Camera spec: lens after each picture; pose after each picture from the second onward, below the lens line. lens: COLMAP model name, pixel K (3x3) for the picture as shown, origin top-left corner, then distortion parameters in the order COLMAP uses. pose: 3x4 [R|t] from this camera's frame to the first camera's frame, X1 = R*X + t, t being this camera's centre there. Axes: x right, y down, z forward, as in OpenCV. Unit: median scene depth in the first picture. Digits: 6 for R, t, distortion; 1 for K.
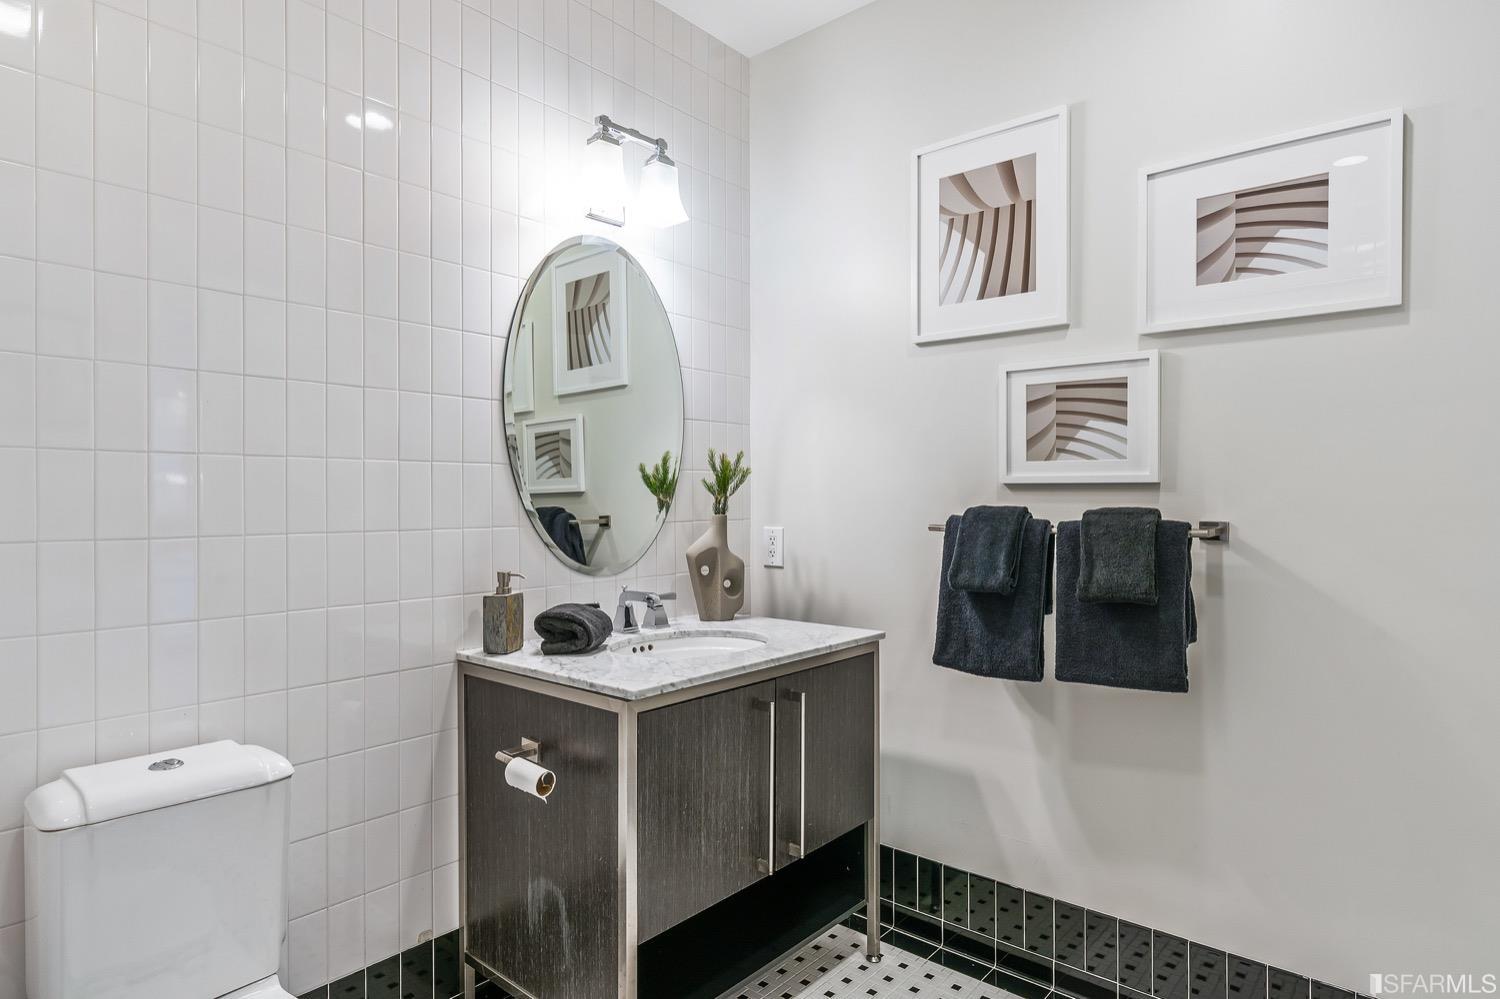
lens RADIAL K [[836.9, 0, 752.9], [0, 836.9, 500.4], [0, 0, 1]] dist [-0.004527, 0.000070]
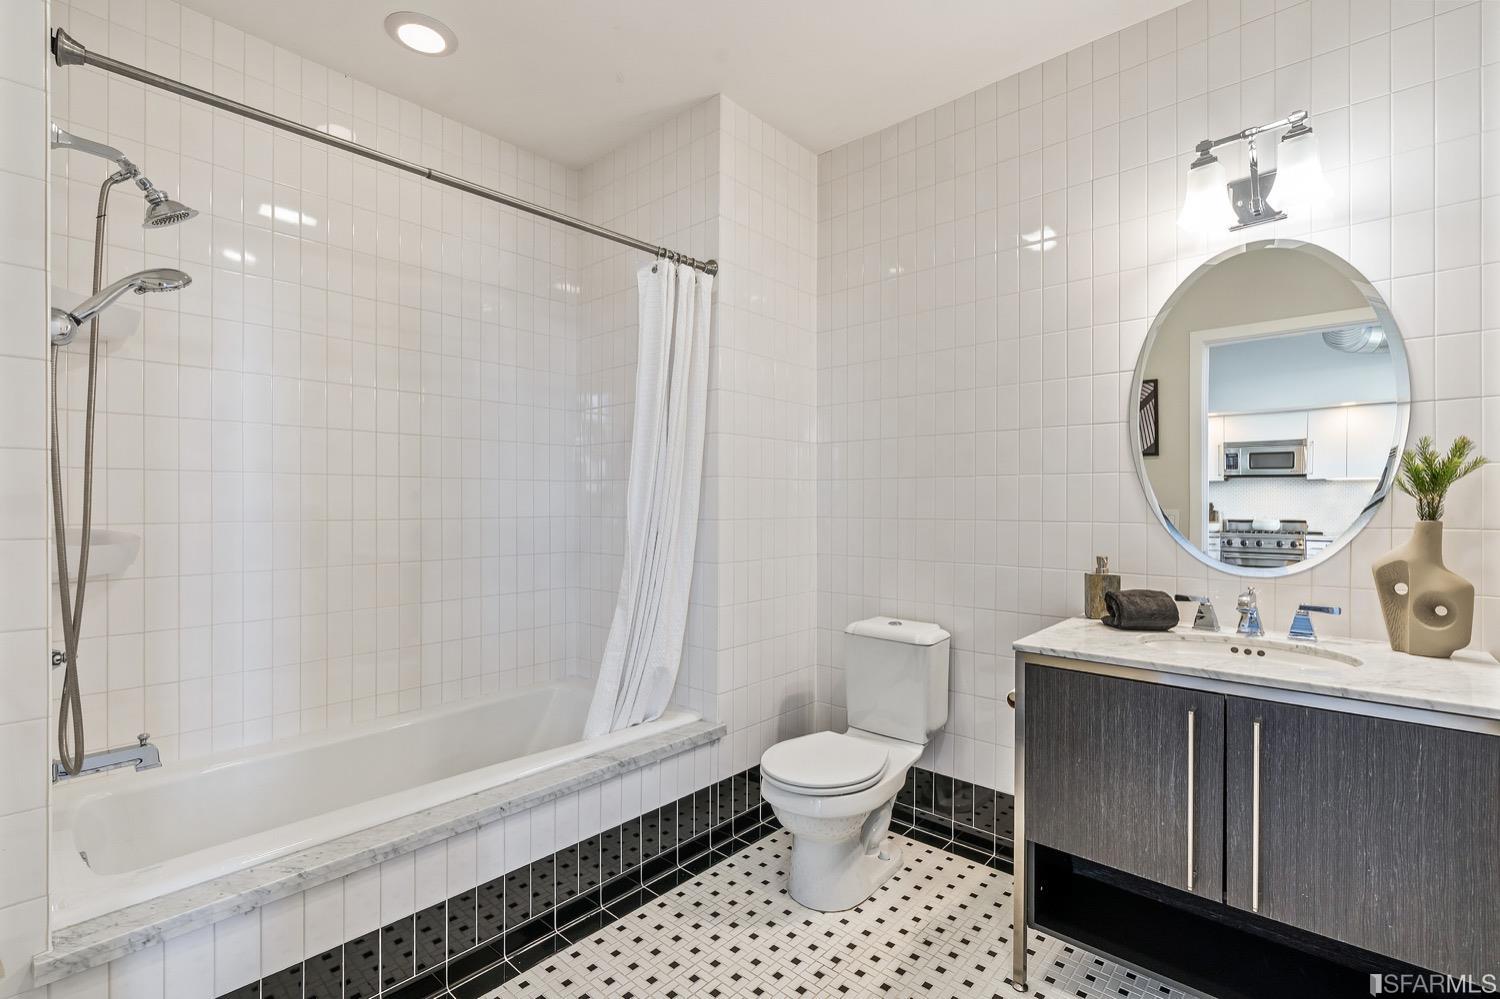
lens RADIAL K [[681.1, 0, 737.6], [0, 681.1, 500.8], [0, 0, 1]] dist [-0.010148, 0.002965]
pose [[-0.024980, 0.004536, -0.999678, 0.764960], [-0.001248, 0.999989, 0.004569, -0.004656], [0.999687, 0.001362, -0.024974, 0.464835]]
